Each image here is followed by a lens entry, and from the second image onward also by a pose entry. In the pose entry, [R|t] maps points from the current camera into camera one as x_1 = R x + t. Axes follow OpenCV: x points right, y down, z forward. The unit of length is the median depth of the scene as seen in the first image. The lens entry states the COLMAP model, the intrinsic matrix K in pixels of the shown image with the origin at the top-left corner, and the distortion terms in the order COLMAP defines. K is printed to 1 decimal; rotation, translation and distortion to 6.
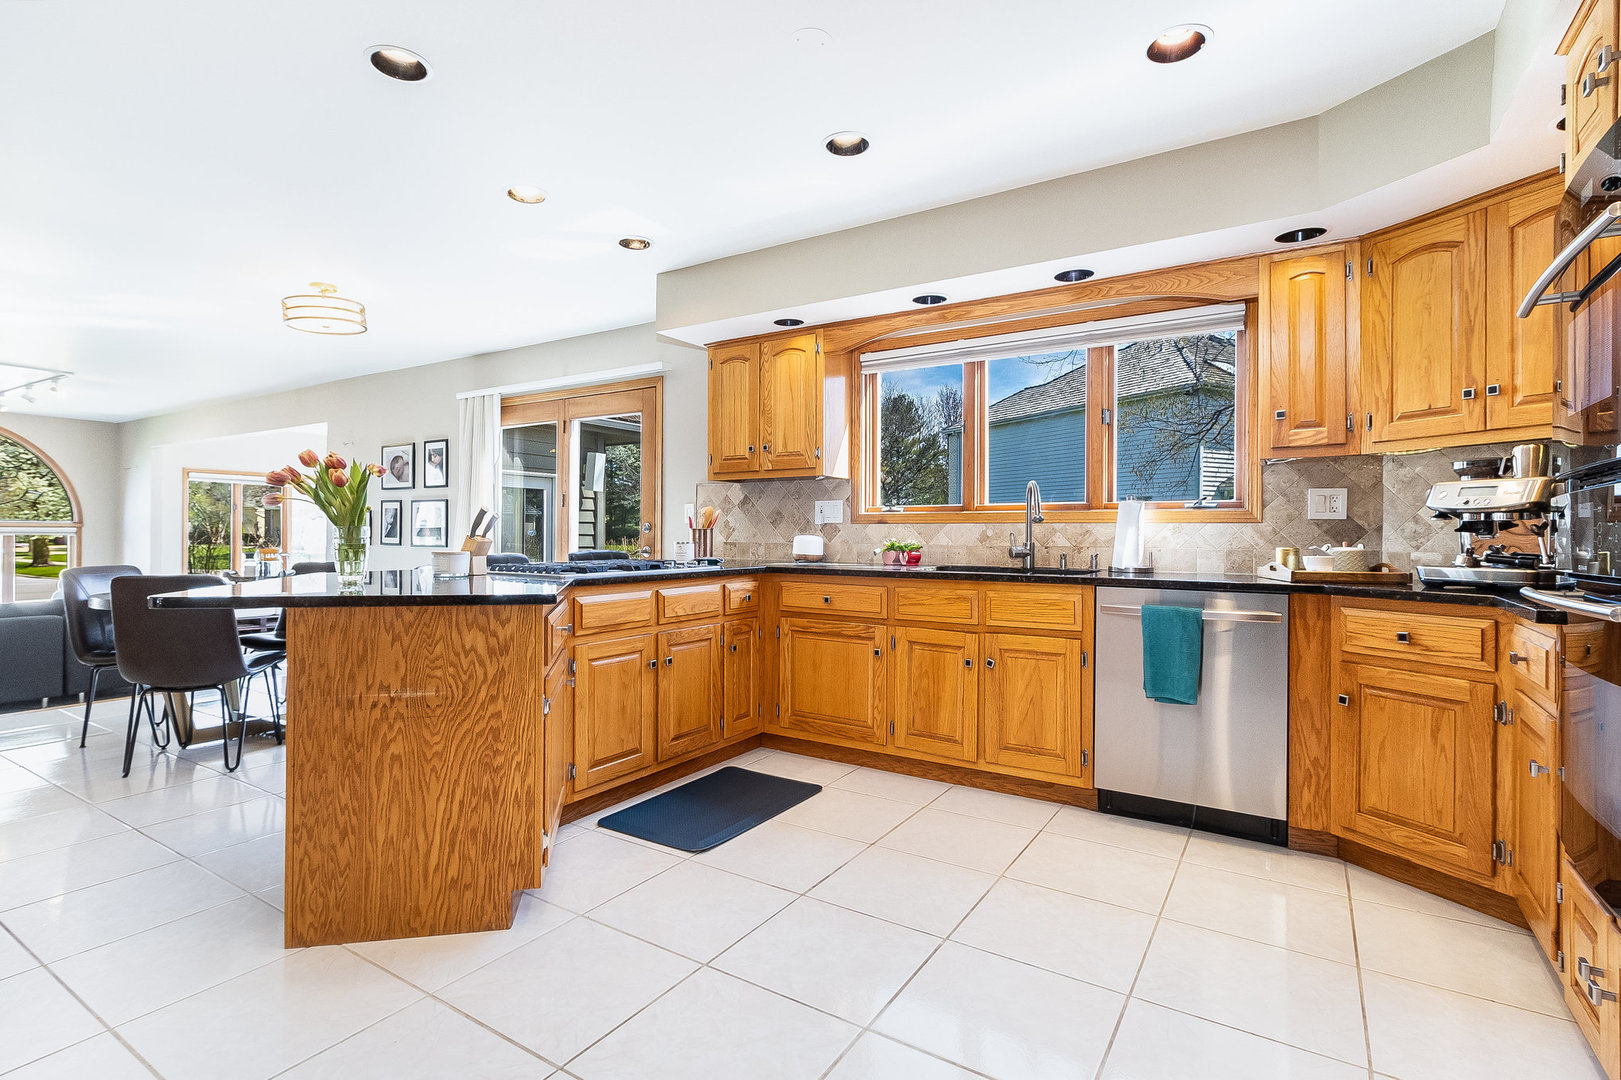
lens RADIAL K [[790.9, 0, 781.1], [0, 790.9, 531.0], [0, 0, 1]] dist [0.000340, -0.000055]
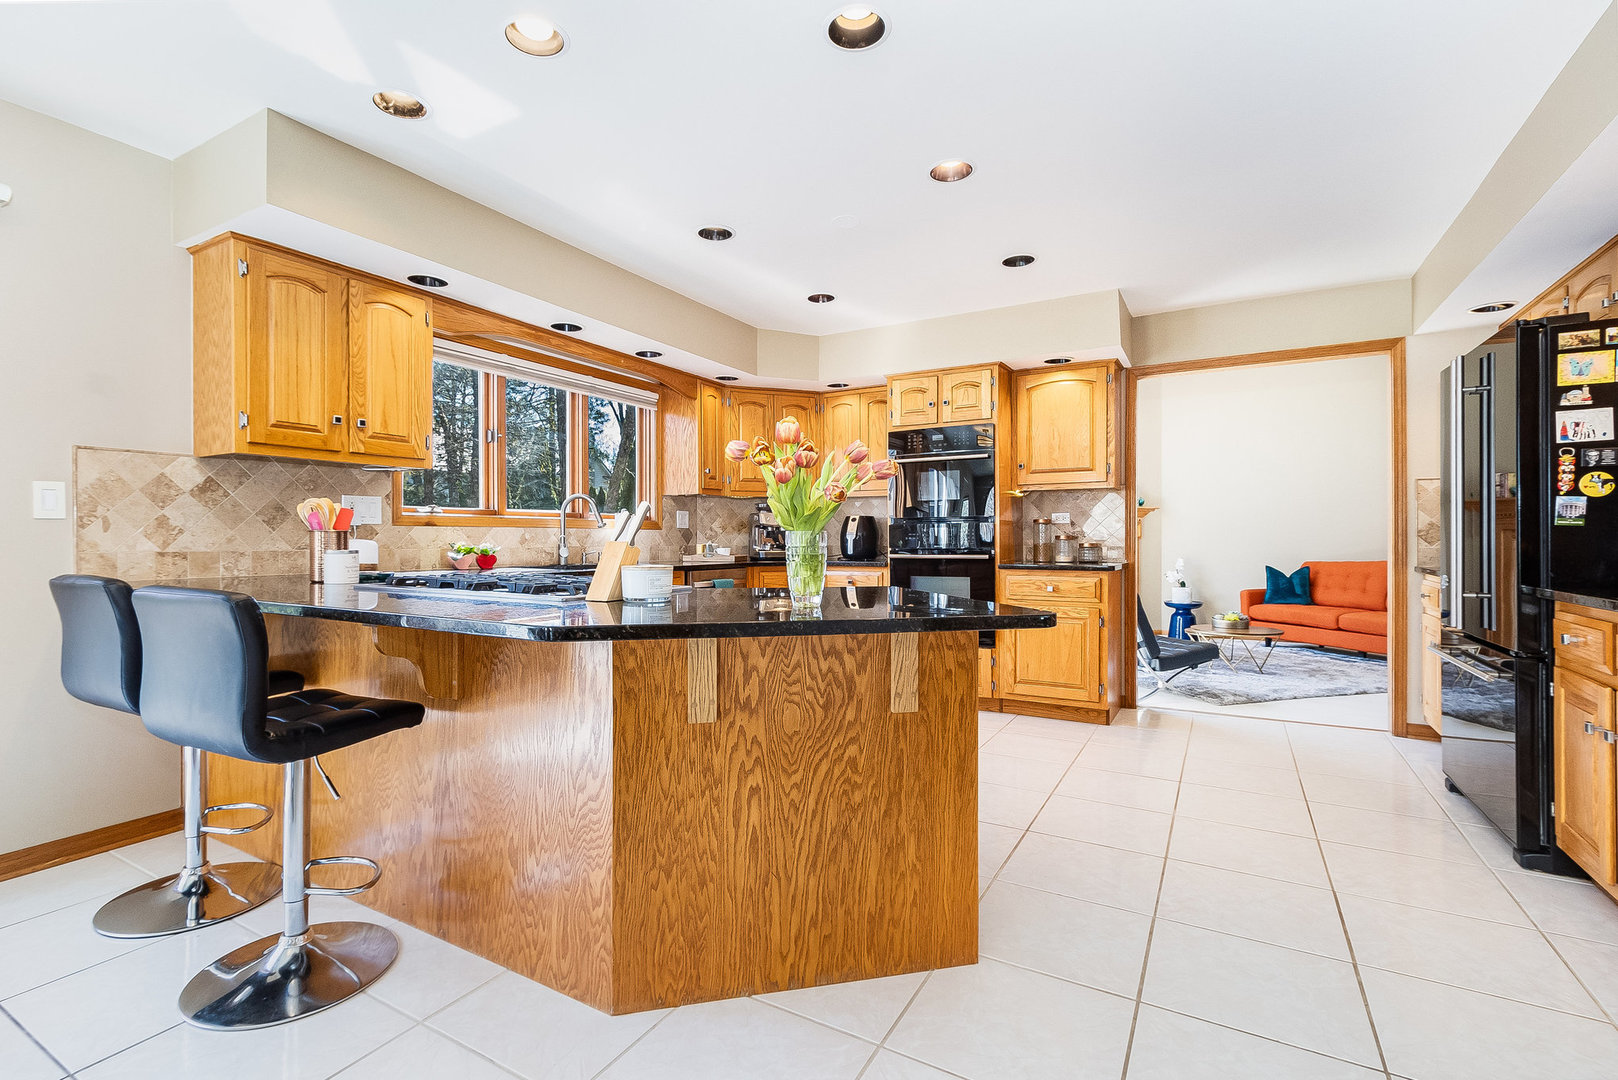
lens RADIAL K [[735.1, 0, 809.0], [0, 735.1, 540.0], [0, 0, 1]] dist [0.000240, -0.000038]
pose [[-0.067806, -0.005583, 0.997683, -0.729574], [0.001493, 0.999983, 0.005697, 0.002895], [-0.997697, 0.001875, -0.067796, 0.608099]]
